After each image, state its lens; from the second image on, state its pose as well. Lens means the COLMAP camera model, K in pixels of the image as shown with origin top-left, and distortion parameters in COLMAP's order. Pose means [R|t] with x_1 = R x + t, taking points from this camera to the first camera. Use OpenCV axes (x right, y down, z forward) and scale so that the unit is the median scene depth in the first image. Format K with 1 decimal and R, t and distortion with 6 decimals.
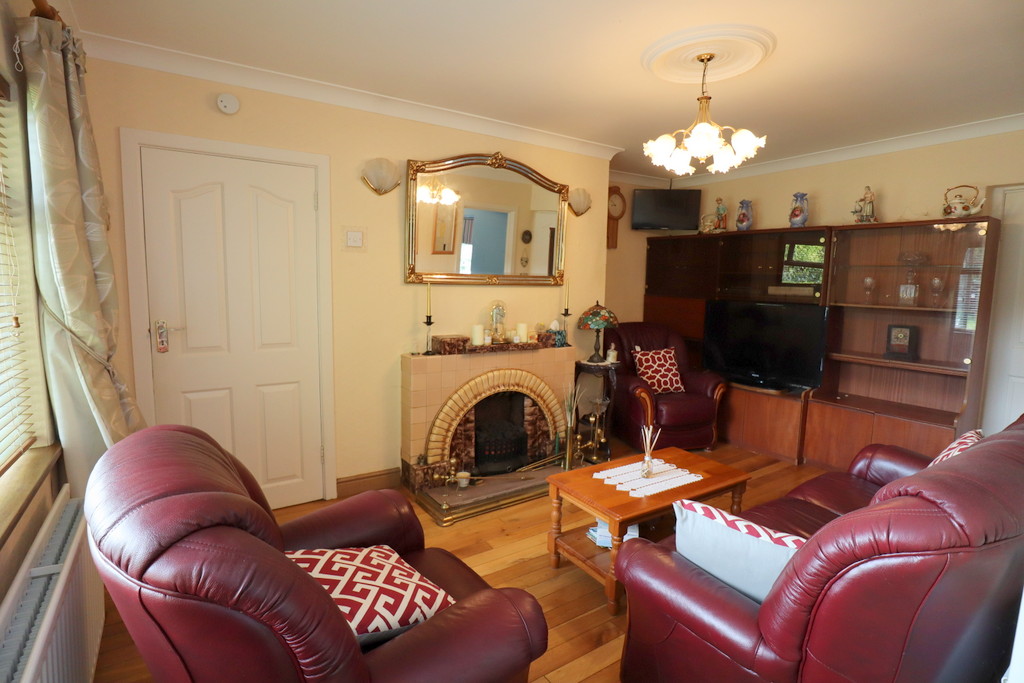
lens RADIAL K [[515.6, 0, 513.2], [0, 515.6, 338.6], [0, 0, 1]] dist [-0.038332, 0.009912]
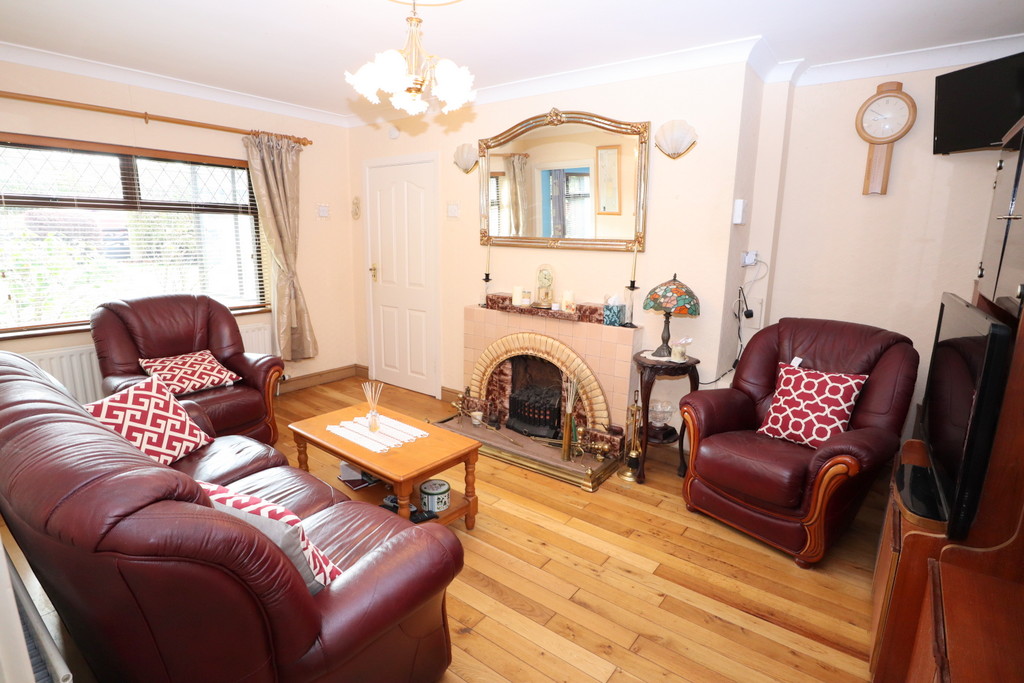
lens RADIAL K [[515.6, 0, 511.9], [0, 515.6, 343.5], [0, 0, 1]] dist [-0.038332, 0.009912]
pose [[0.323388, 0.179463, -0.929093, 0.900139], [-0.126215, 0.981258, 0.145607, -0.061428], [0.937811, 0.070178, 0.339978, 0.624935]]
